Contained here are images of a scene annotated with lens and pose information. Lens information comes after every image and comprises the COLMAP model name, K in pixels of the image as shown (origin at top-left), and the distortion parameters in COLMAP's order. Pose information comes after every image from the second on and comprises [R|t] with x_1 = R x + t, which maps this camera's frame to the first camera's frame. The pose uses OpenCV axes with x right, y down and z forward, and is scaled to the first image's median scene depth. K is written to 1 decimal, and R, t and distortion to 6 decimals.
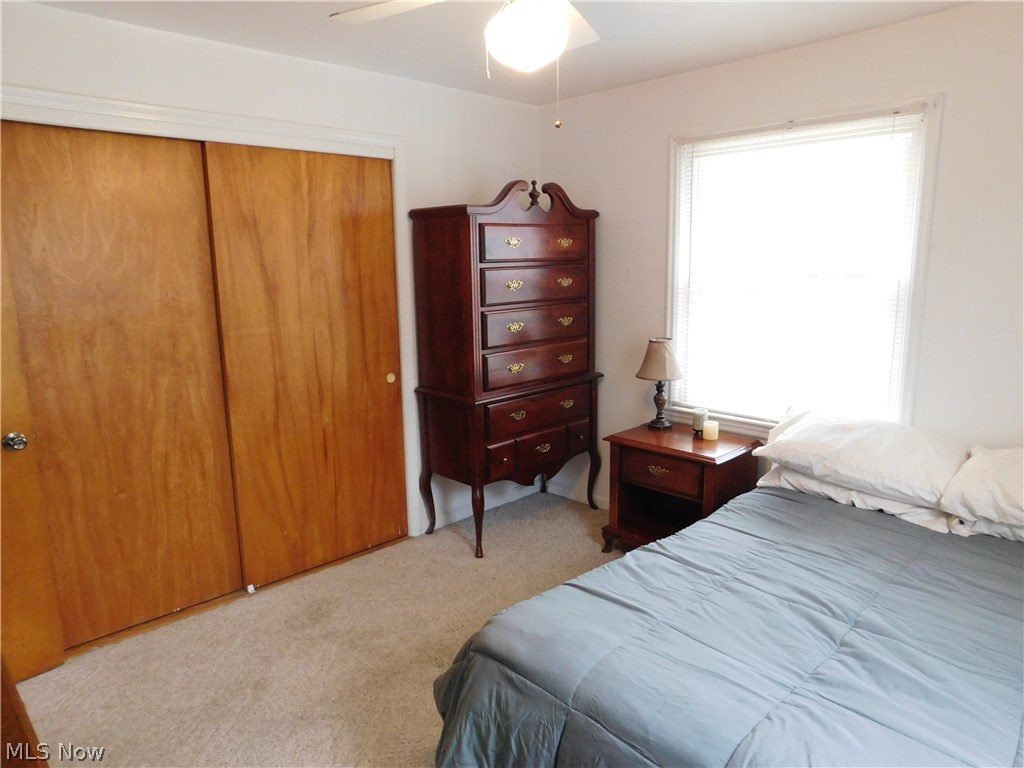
lens RADIAL K [[695.3, 0, 510.0], [0, 695.3, 386.2], [0, 0, 1]] dist [-0.059185, 0.059611]
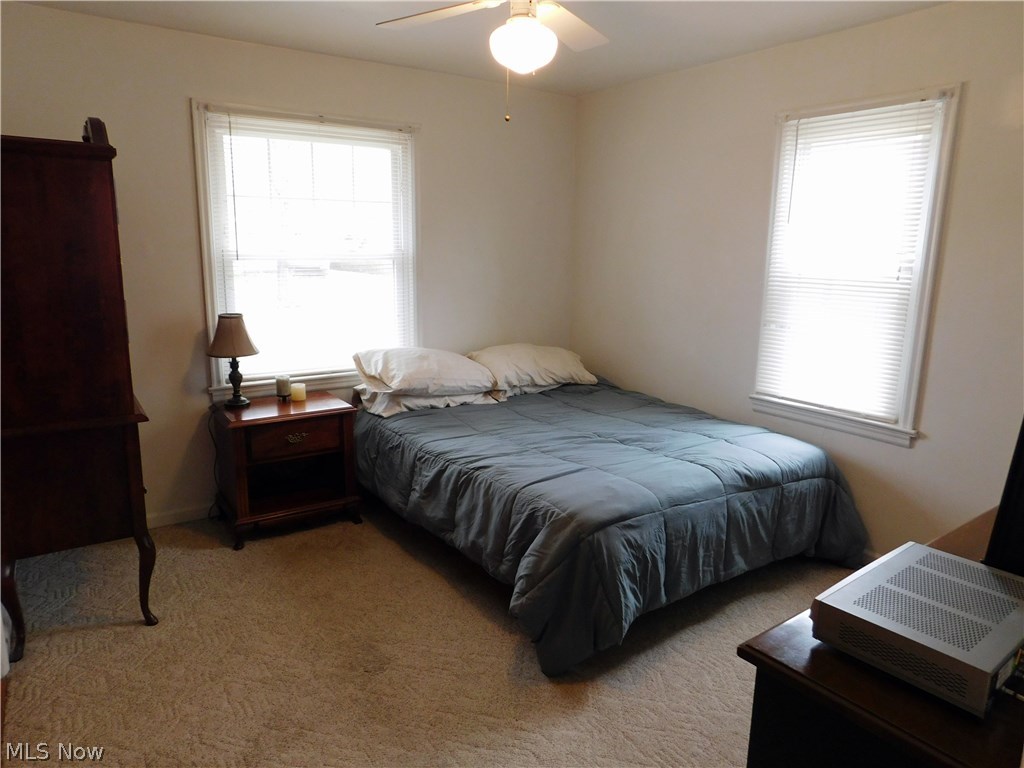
lens RADIAL K [[695.3, 0, 510.0], [0, 695.3, 386.2], [0, 0, 1]] dist [-0.059185, 0.059611]
pose [[0.146436, -0.186689, 0.971444, -0.941340], [0.164523, 0.972949, 0.162179, -0.087047], [-0.975443, 0.136076, 0.173189, 0.654039]]
